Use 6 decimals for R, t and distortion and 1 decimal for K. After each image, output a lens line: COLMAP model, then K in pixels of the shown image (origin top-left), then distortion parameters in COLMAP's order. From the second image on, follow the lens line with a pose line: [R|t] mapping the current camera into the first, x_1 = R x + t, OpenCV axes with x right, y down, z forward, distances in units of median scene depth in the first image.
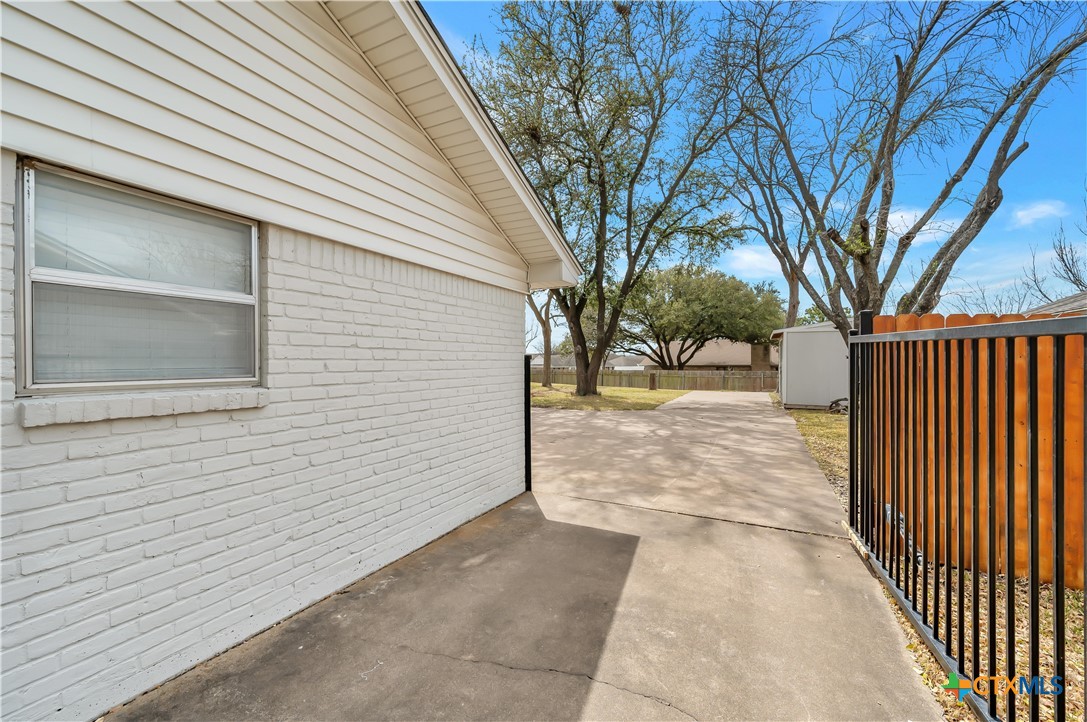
lens RADIAL K [[432.8, 0, 539.3], [0, 432.8, 362.8], [0, 0, 1]] dist [-0.000117, -0.000028]
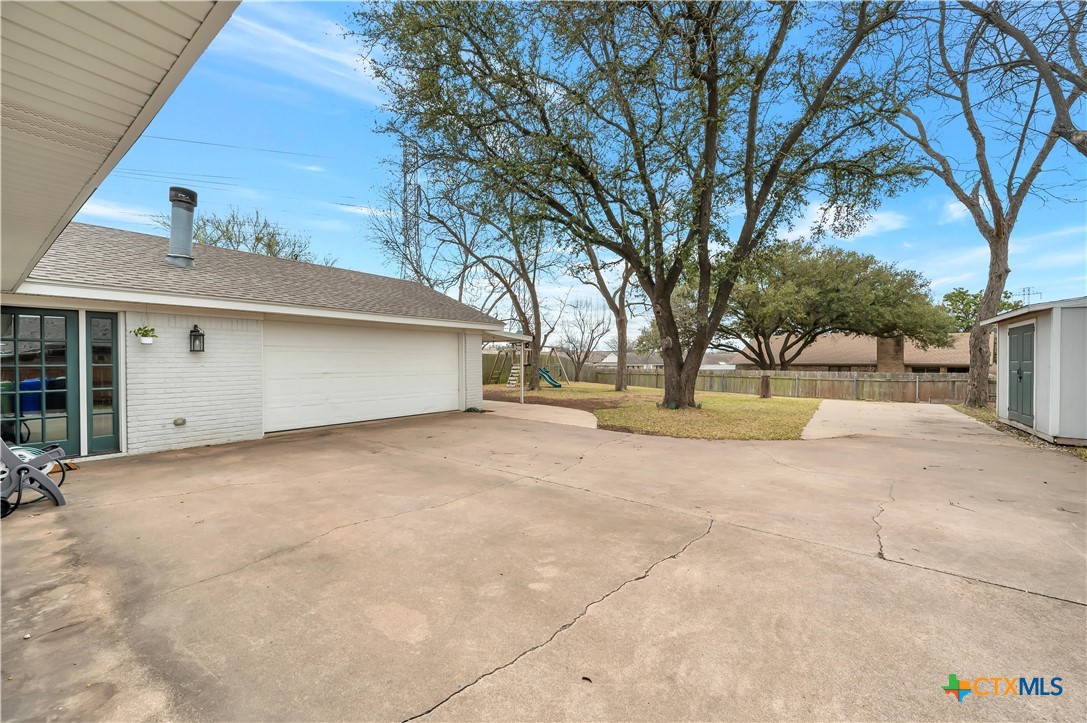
lens RADIAL K [[432.8, 0, 539.3], [0, 432.8, 363.3], [0, 0, 1]] dist [-0.000117, -0.000028]
pose [[0.986019, 0.001711, -0.166623, 0.000743], [-0.000623, 0.999978, 0.006582, -0.001078], [0.166630, -0.006387, 0.985999, 0.170685]]
